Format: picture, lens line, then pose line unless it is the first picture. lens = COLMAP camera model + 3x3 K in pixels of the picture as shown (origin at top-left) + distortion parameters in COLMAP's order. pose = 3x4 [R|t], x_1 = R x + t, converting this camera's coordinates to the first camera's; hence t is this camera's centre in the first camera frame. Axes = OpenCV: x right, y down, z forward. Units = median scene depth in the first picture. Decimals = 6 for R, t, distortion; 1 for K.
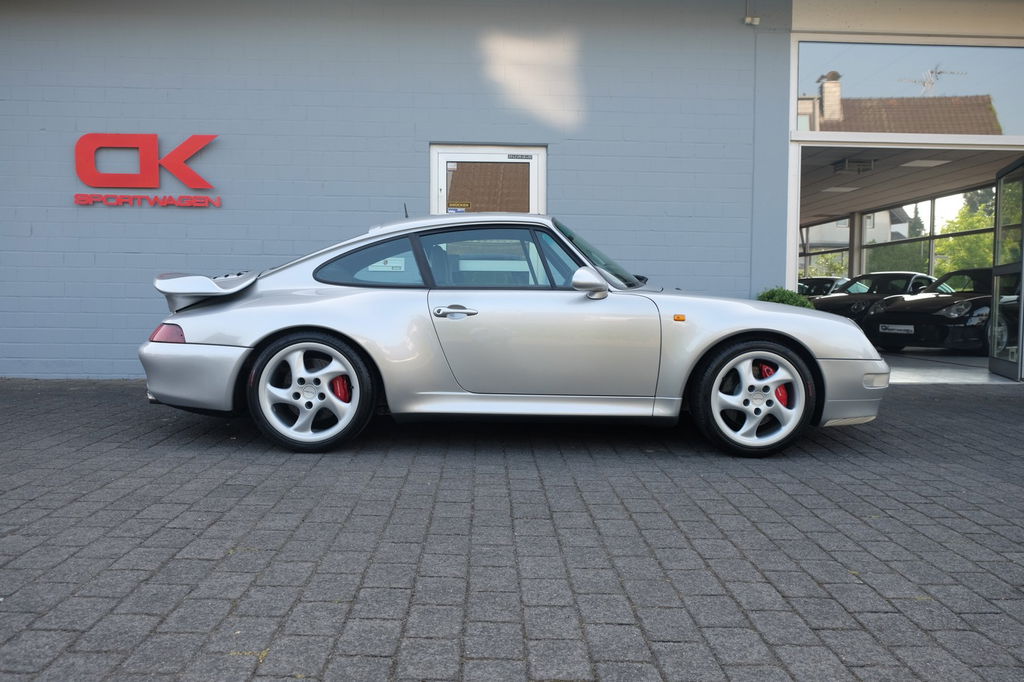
lens RADIAL K [[773.6, 0, 512.0], [0, 773.6, 341.0], [0, 0, 1]] dist [-0.011519, 0.004273]
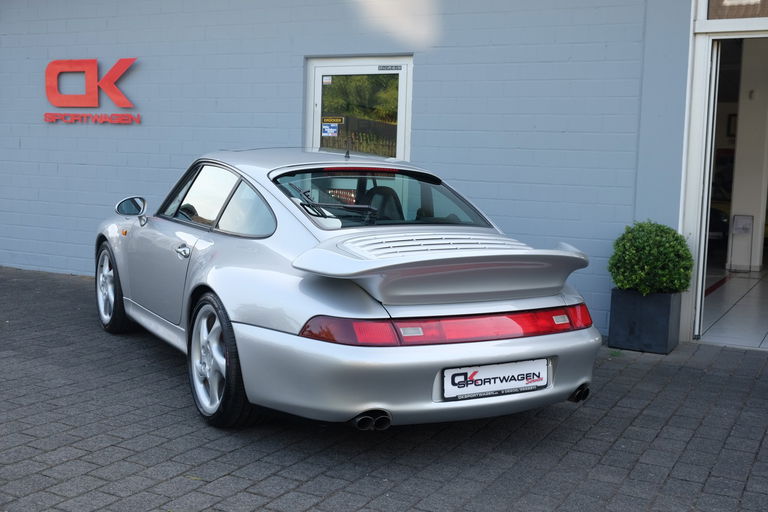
lens RADIAL K [[903.3, 0, 384.0], [0, 903.3, 256.0], [0, 0, 1]] dist [0.038812, -0.043678]
pose [[0.868444, 0.067133, -0.491221, 0.561526], [-0.061807, 0.997721, 0.027084, -0.043772], [0.491919, 0.006840, 0.870614, 0.059418]]
